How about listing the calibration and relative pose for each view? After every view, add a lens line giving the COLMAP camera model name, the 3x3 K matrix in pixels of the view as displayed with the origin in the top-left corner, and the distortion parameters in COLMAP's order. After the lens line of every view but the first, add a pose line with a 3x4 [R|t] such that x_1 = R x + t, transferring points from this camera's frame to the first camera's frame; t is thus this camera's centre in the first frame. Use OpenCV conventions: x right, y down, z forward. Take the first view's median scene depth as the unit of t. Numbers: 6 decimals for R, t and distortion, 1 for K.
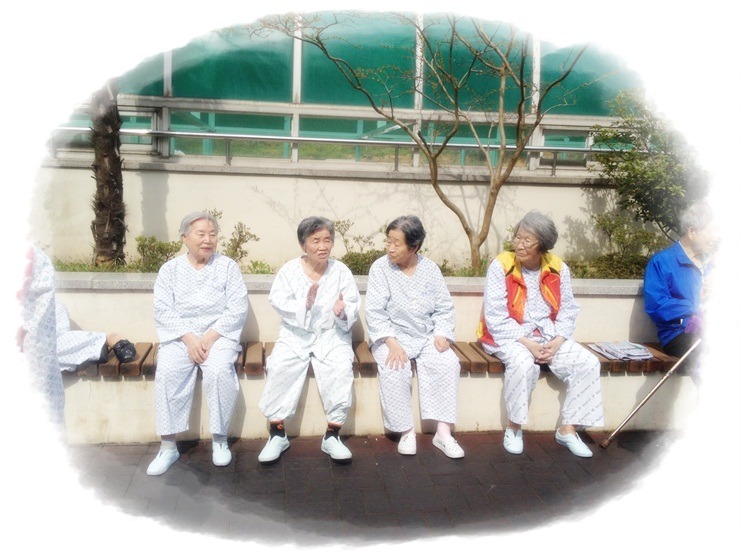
lens RADIAL K [[691.0, 0, 370.0], [0, 691.0, 277.5], [0, 0, 1]] dist [0.124722, -0.263556]
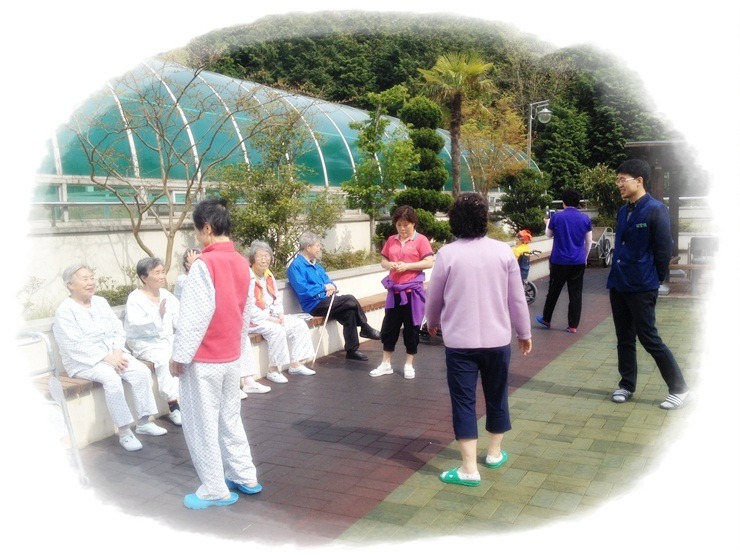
lens RADIAL K [[691.0, 0, 370.0], [0, 691.0, 277.5], [0, 0, 1]] dist [0.124722, -0.263556]
pose [[0.581104, -0.123805, 0.804357, -0.844641], [0.174859, 0.984272, 0.025172, -0.005918], [-0.794822, 0.126021, 0.593613, -0.167304]]
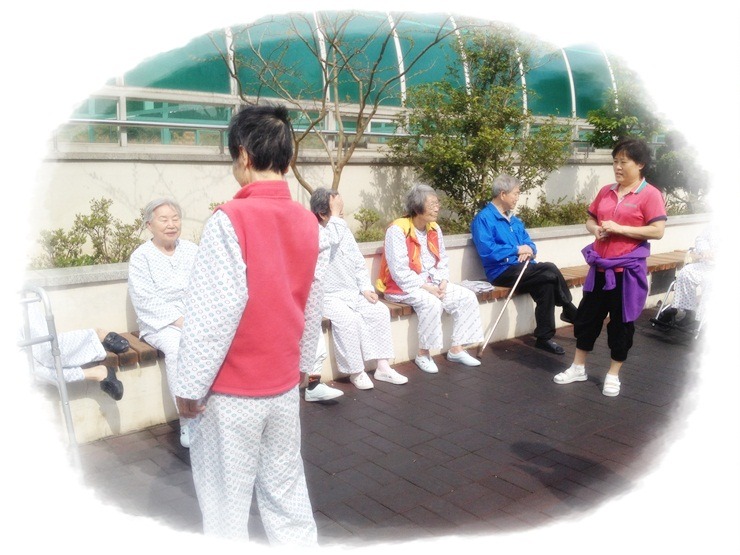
lens RADIAL K [[691.0, 0, 370.0], [0, 691.0, 277.5], [0, 0, 1]] dist [0.124722, -0.263556]
pose [[0.853230, -0.112559, 0.509244, -0.447847], [0.097533, 0.993644, 0.056212, -0.006033], [-0.512334, 0.001706, 0.858784, -0.035428]]
